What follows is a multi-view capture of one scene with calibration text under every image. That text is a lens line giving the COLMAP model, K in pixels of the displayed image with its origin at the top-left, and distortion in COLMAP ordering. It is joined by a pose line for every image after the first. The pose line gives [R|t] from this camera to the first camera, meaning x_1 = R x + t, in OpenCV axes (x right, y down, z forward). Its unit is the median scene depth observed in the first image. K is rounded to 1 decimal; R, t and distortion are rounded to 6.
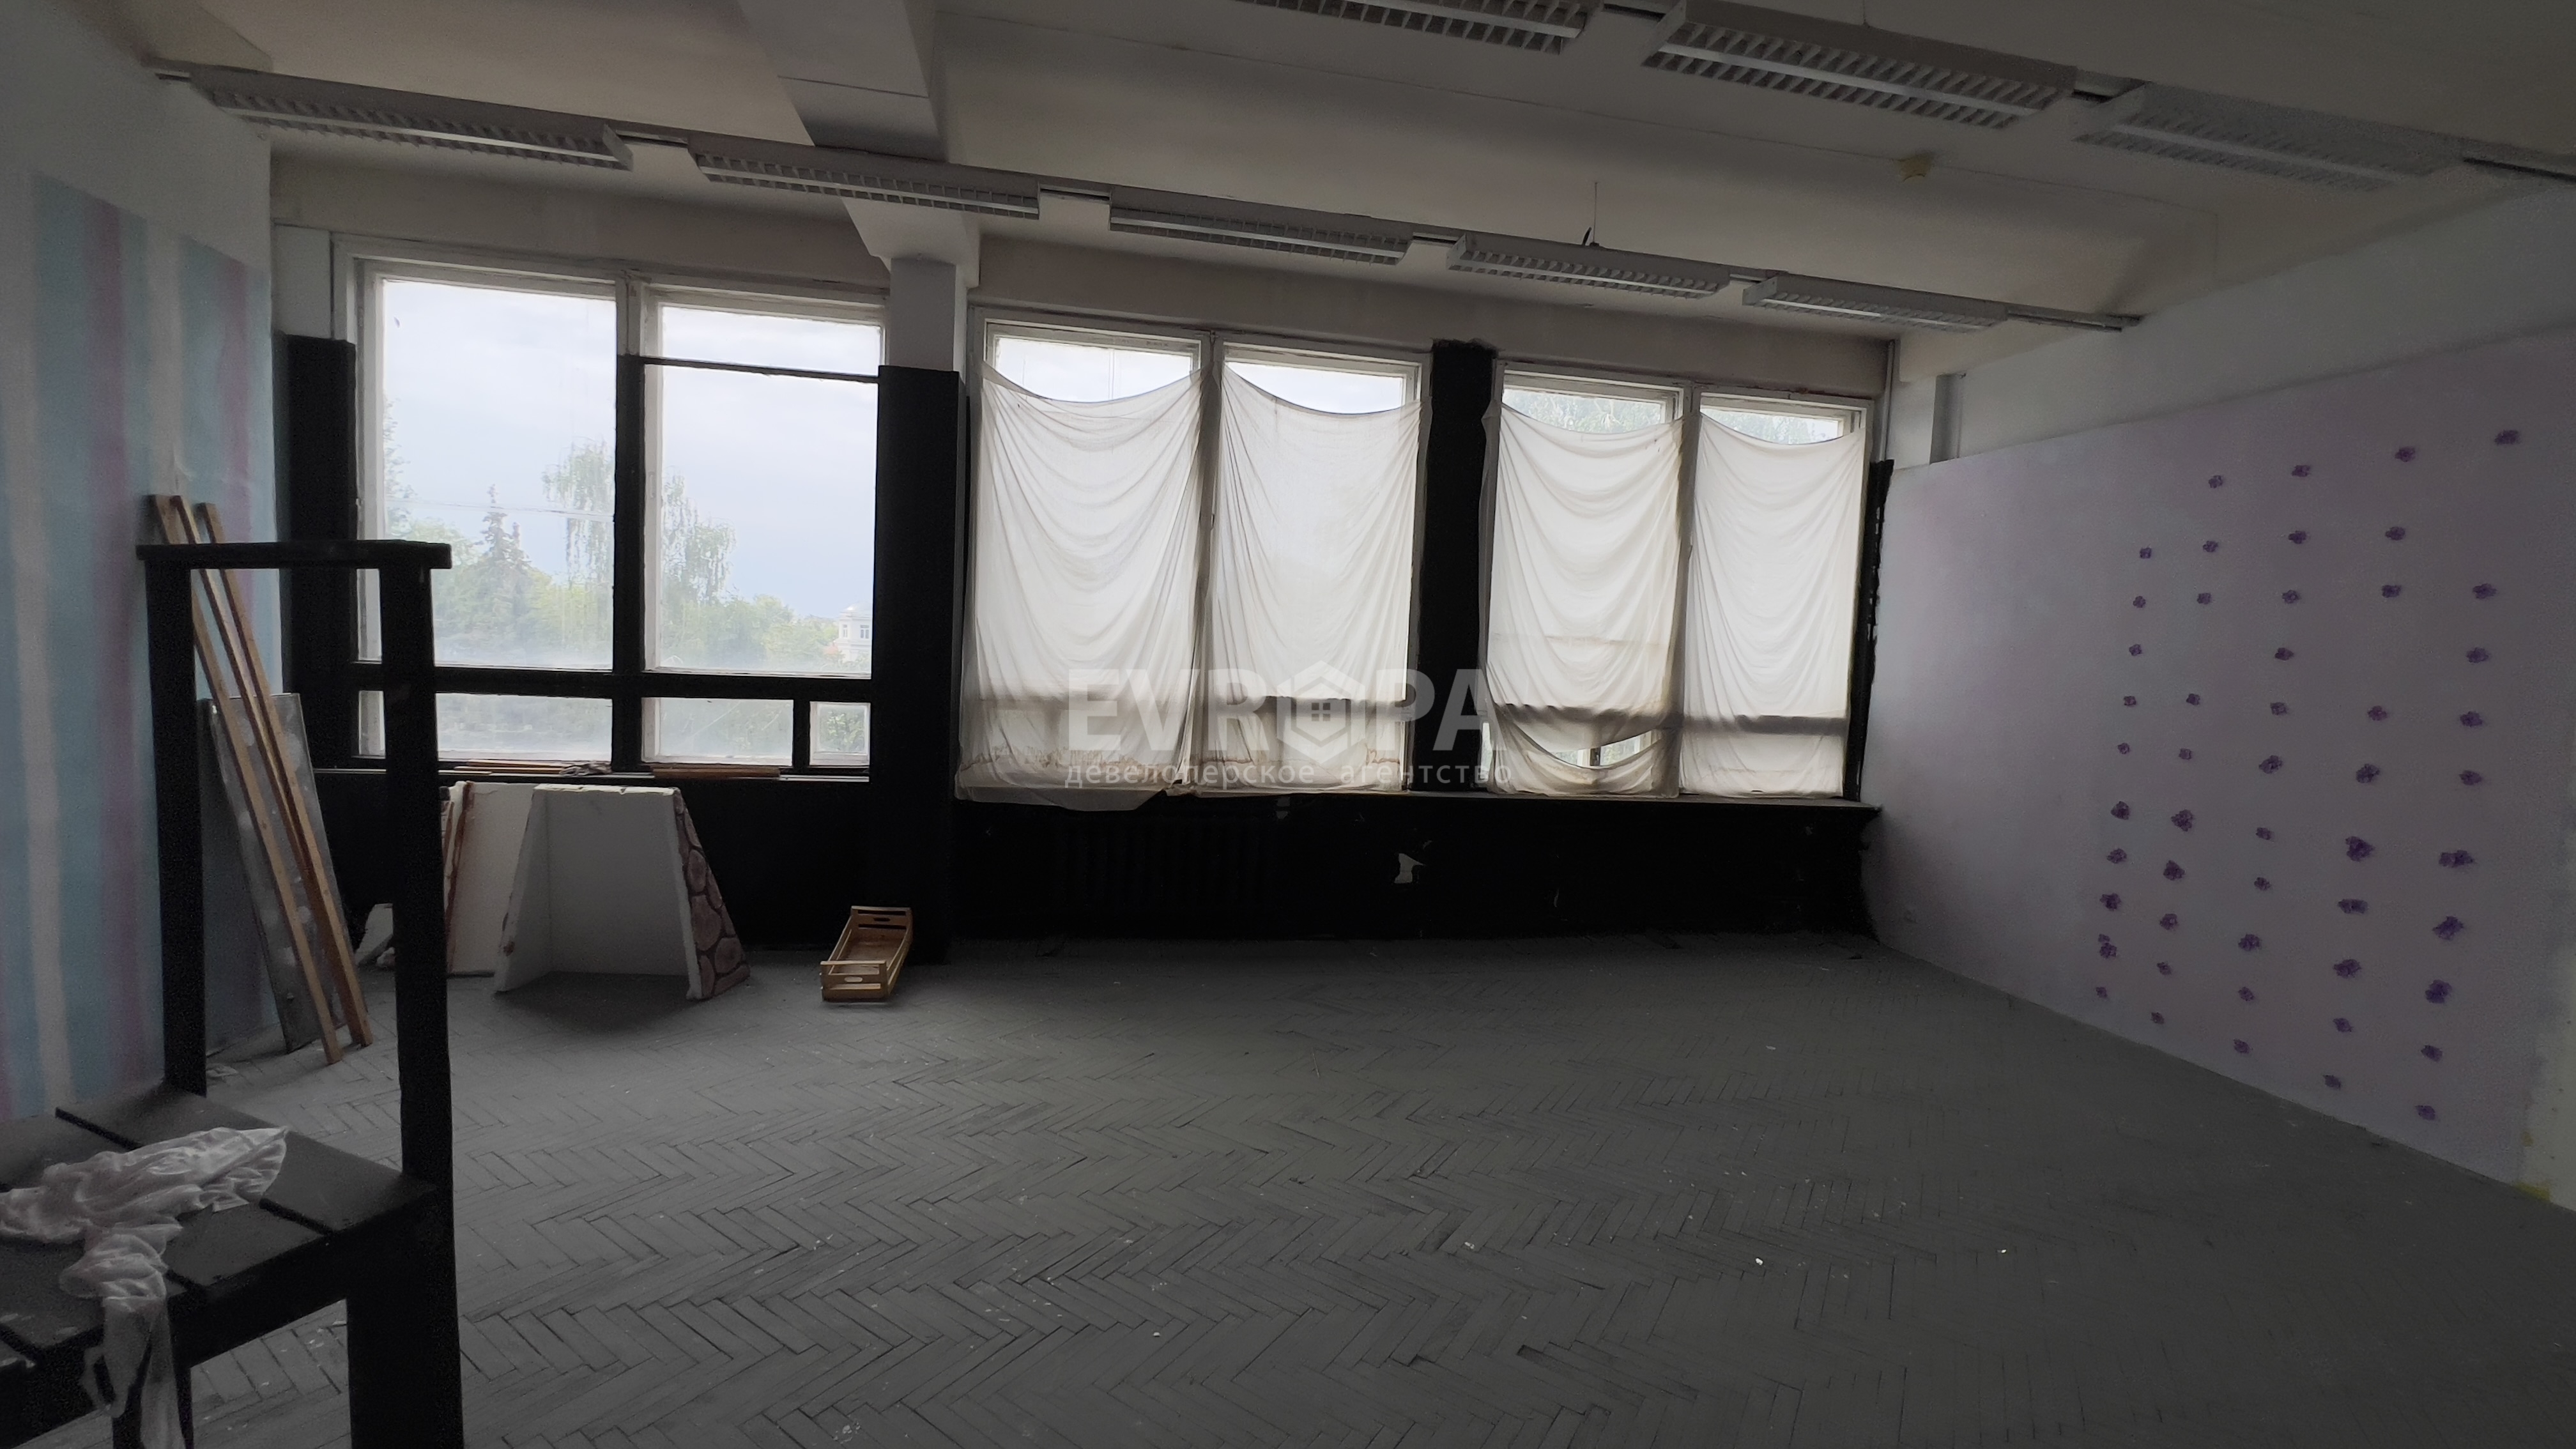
lens RADIAL K [[1032.6, 0, 1281.7], [0, 1032.6, 716.6], [0, 0, 1]] dist [-0.004210, 0.001253]
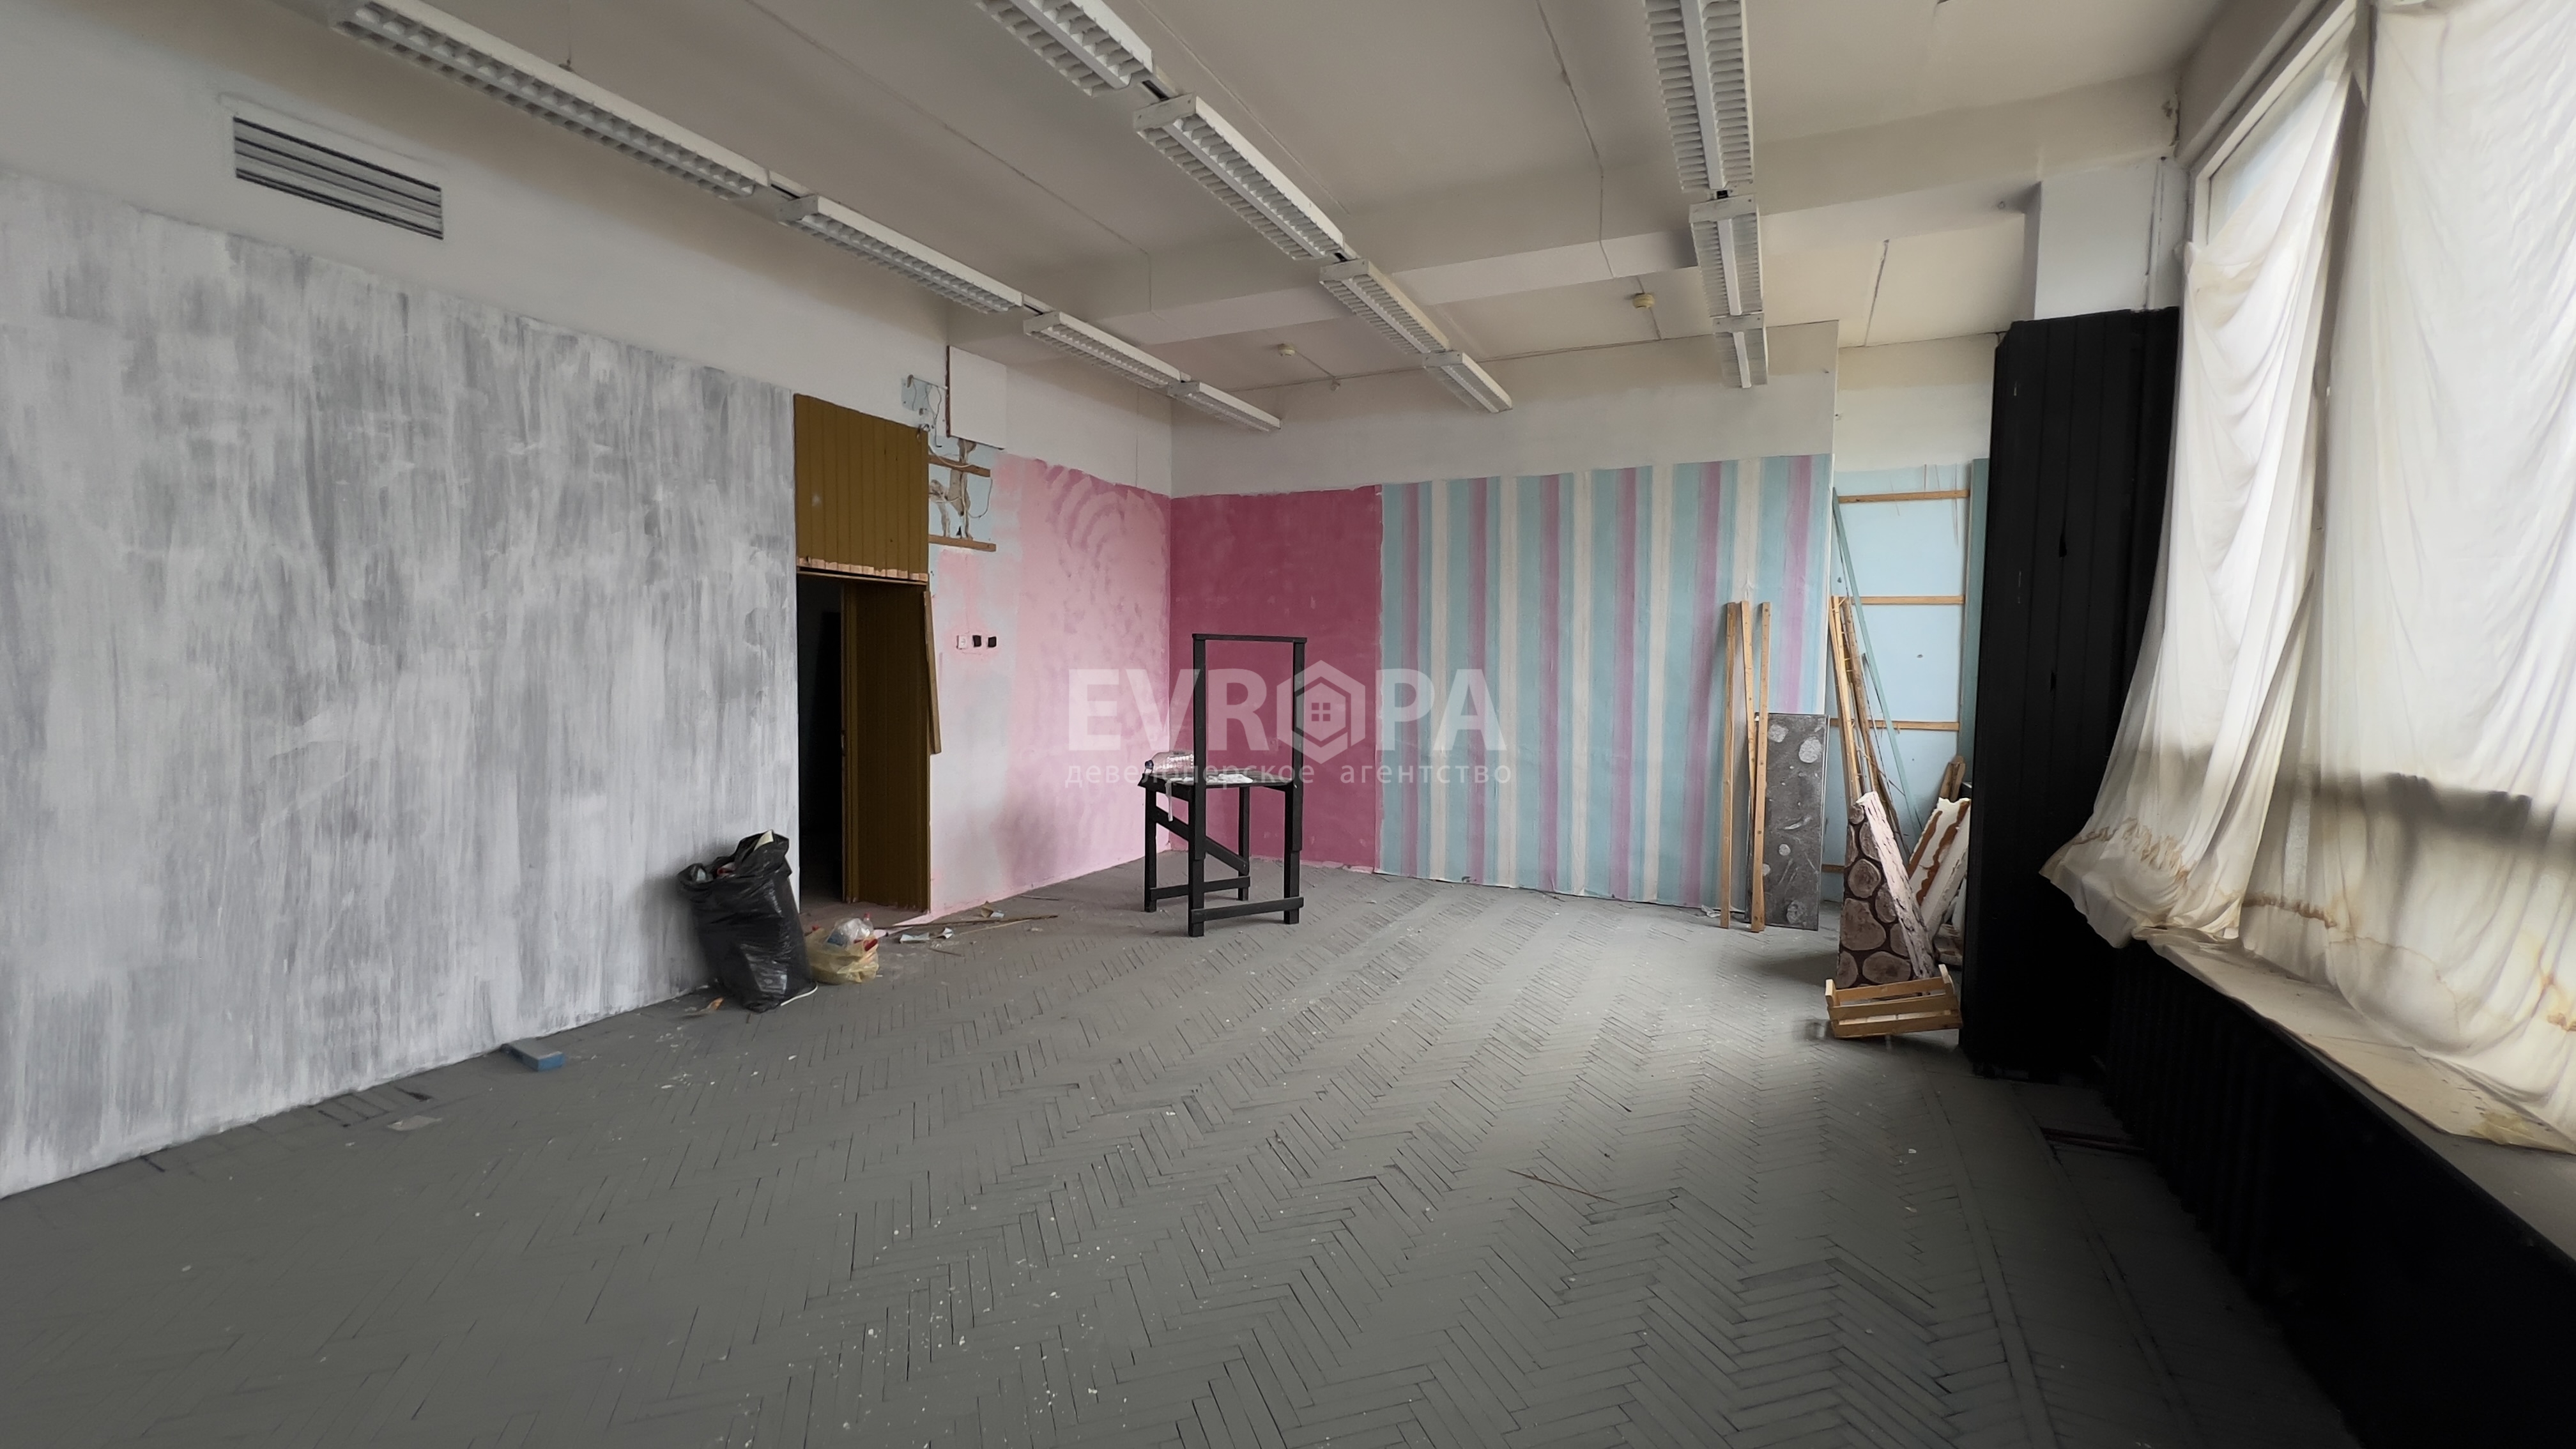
lens RADIAL K [[1032.6, 0, 1281.7], [0, 1032.6, 716.6], [0, 0, 1]] dist [-0.004210, 0.001253]
pose [[-0.606051, -0.007635, -0.795389, 0.740287], [-0.090444, 0.994130, 0.059372, -0.035840], [0.790267, 0.107921, -0.603184, 1.217443]]
